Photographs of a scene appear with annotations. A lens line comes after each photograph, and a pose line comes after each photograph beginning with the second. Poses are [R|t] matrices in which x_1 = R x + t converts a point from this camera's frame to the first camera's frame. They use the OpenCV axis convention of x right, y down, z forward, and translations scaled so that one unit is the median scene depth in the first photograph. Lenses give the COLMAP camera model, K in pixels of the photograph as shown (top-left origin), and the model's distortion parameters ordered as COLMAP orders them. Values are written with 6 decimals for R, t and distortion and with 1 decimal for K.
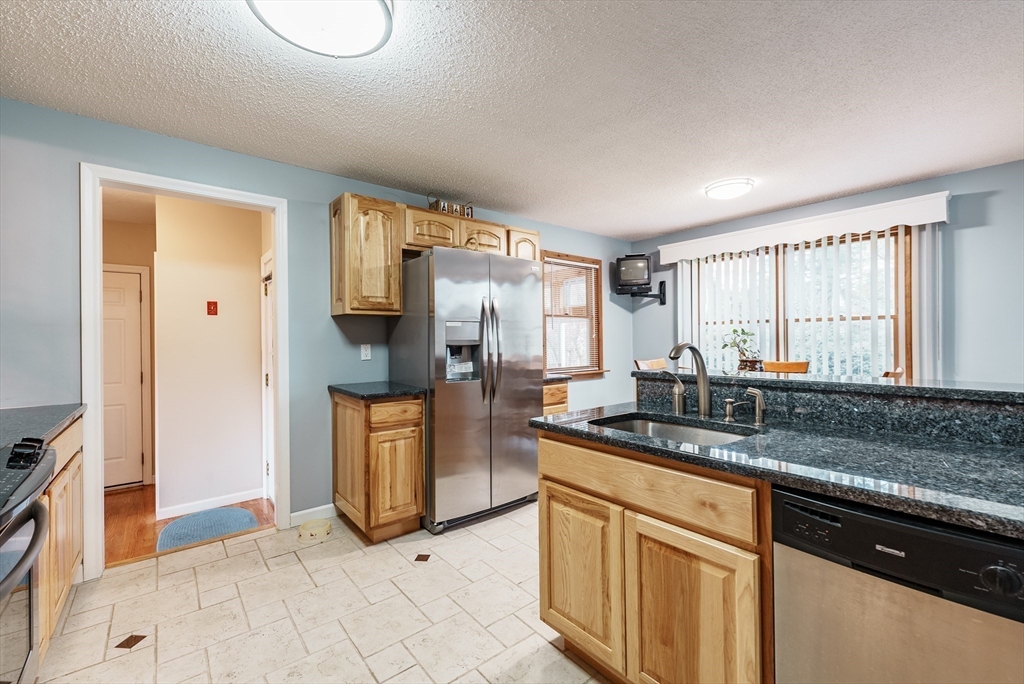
lens RADIAL K [[433.4, 0, 507.1], [0, 433.4, 339.8], [0, 0, 1]] dist [0.000855, -0.001173]
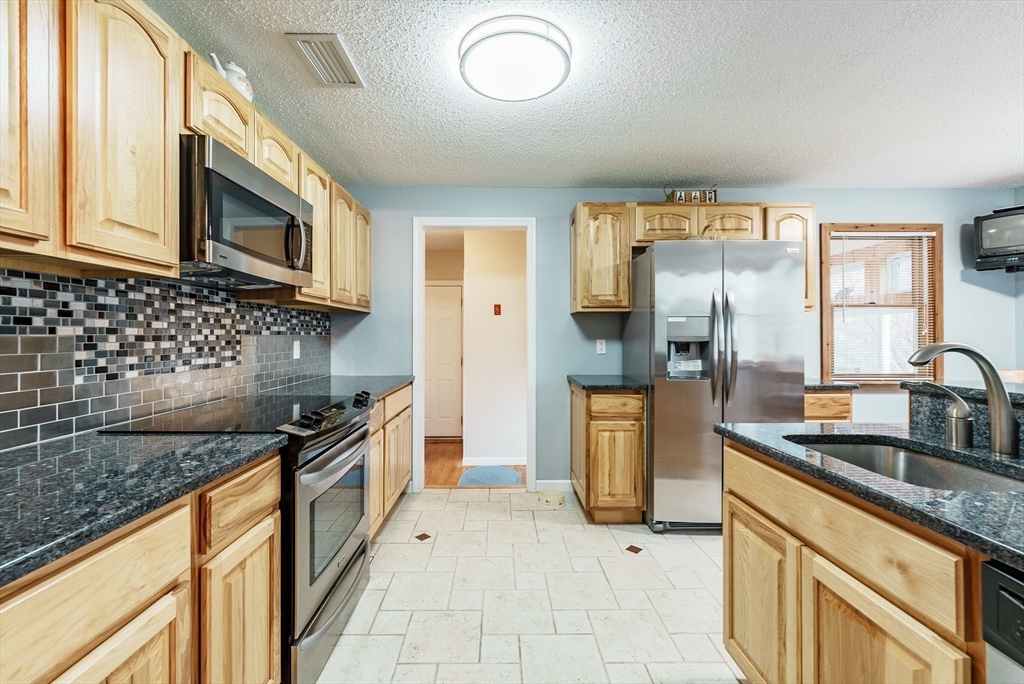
lens RADIAL K [[433.4, 0, 495.6], [0, 433.4, 335.9], [0, 0, 1]] dist [0.000855, -0.001173]
pose [[0.775265, 0.008499, -0.631579, 0.167280], [-0.007253, 0.999963, 0.004553, -0.001171], [0.631594, 0.001051, 0.775299, 0.002379]]
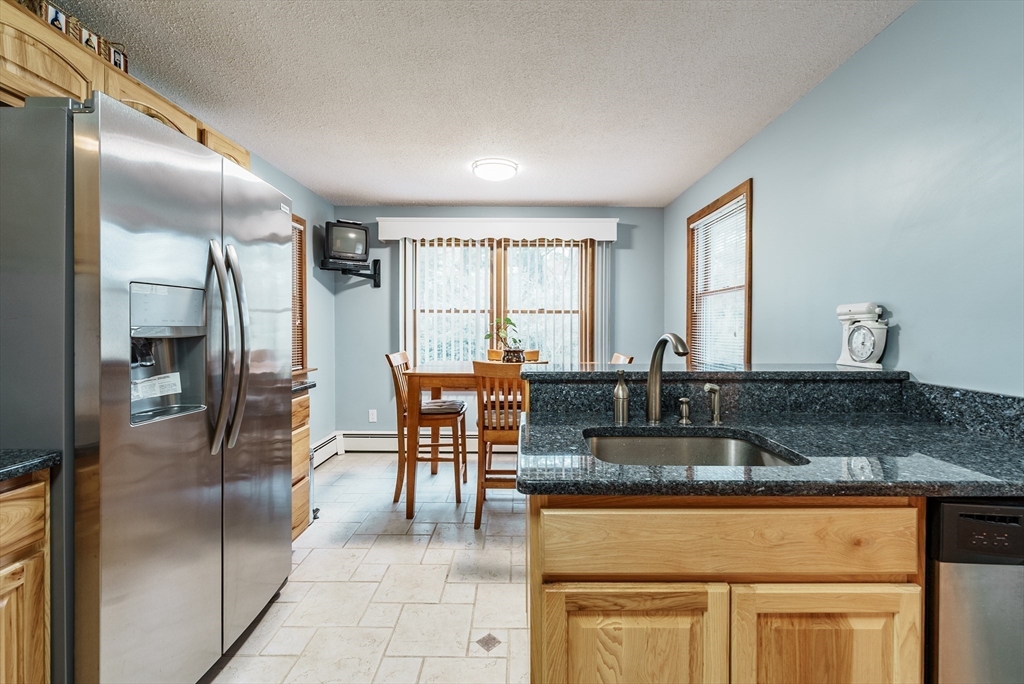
lens RADIAL K [[433.4, 0, 515.6], [0, 433.4, 330.9], [0, 0, 1]] dist [0.000855, -0.001173]
pose [[0.623757, 0.002596, 0.781614, -0.227076], [-0.008158, 0.999962, 0.003190, 0.000316], [-0.781575, -0.008367, 0.623755, 0.422938]]
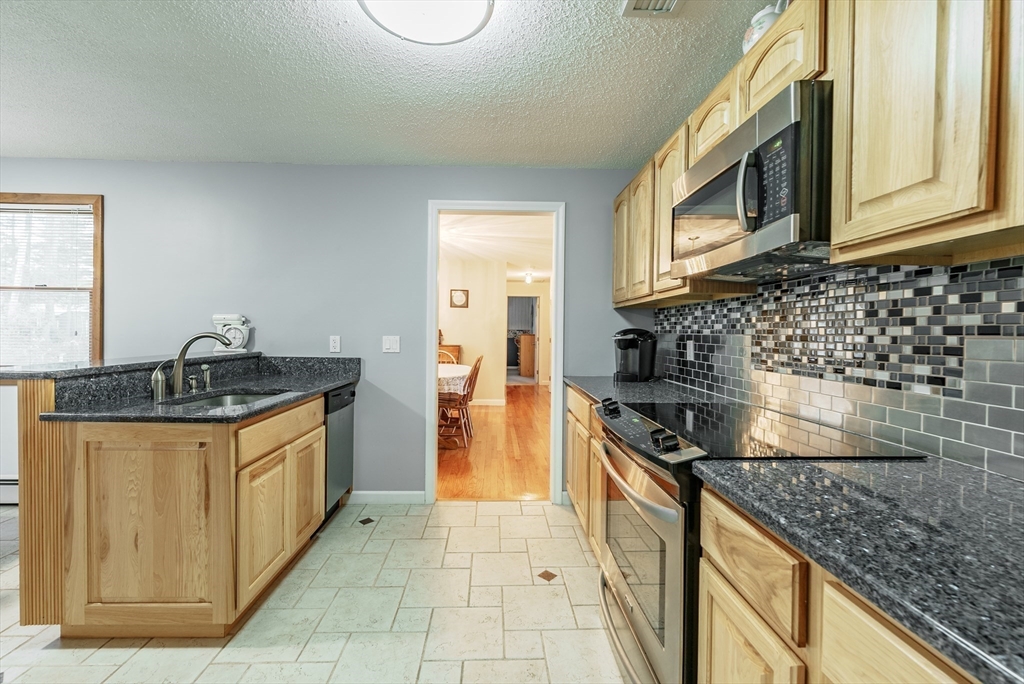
lens RADIAL K [[433.4, 0, 522.6], [0, 433.4, 335.1], [0, 0, 1]] dist [0.000855, -0.001173]
pose [[-0.817812, -0.004994, 0.575464, -0.618462], [-0.004374, 0.999987, 0.002462, 0.003867], [-0.575469, -0.000503, -0.817823, 0.878046]]
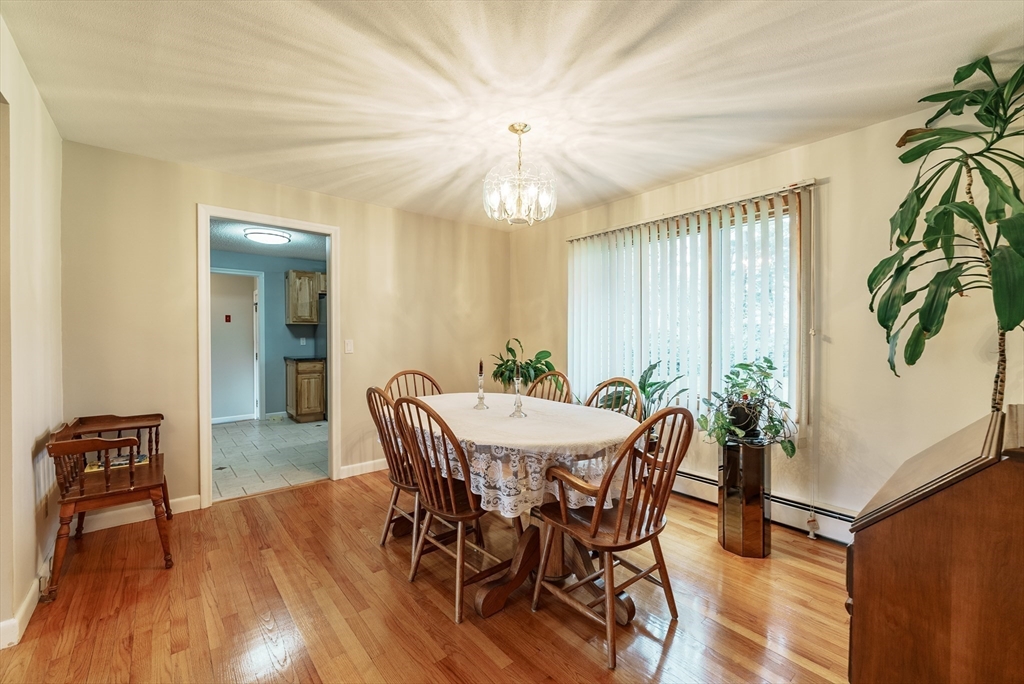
lens RADIAL K [[433.4, 0, 521.7], [0, 433.4, 341.7], [0, 0, 1]] dist [0.000855, -0.001173]
pose [[0.999800, 0.006375, 0.018966, 0.773794], [-0.006612, 0.999901, 0.012429, -0.003493], [-0.018885, -0.012552, 0.999743, -1.248882]]
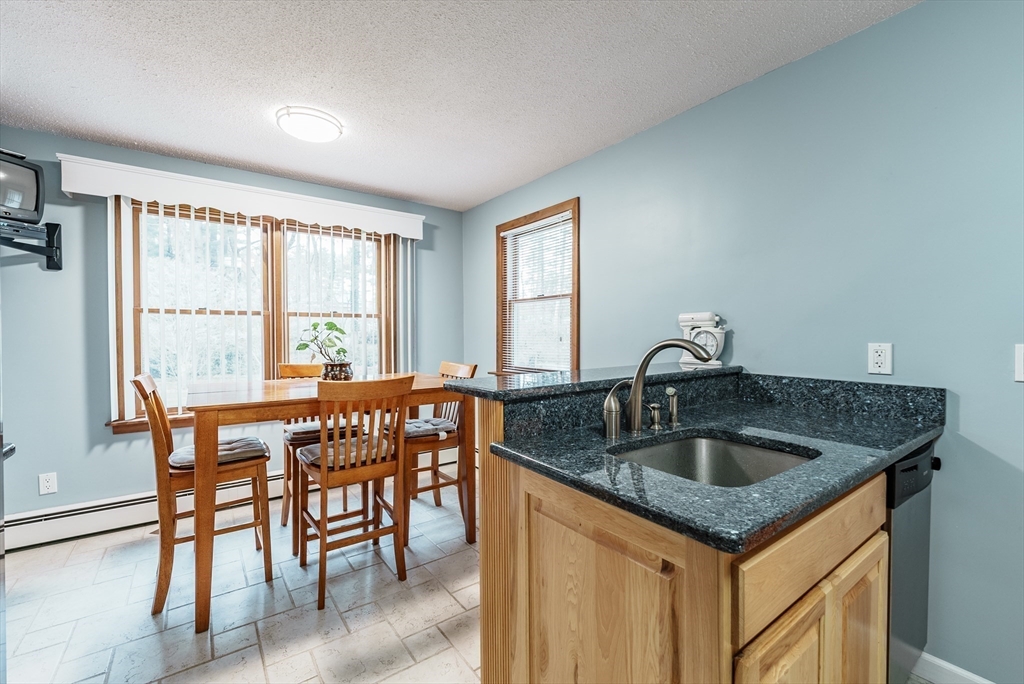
lens RADIAL K [[433.4, 0, 501.4], [0, 433.4, 340.7], [0, 0, 1]] dist [0.000855, -0.001173]
pose [[0.043776, -0.010028, 0.998991, -0.218784], [0.002482, 0.999948, 0.009929, 0.000005], [-0.999038, 0.002045, 0.043798, 0.745413]]
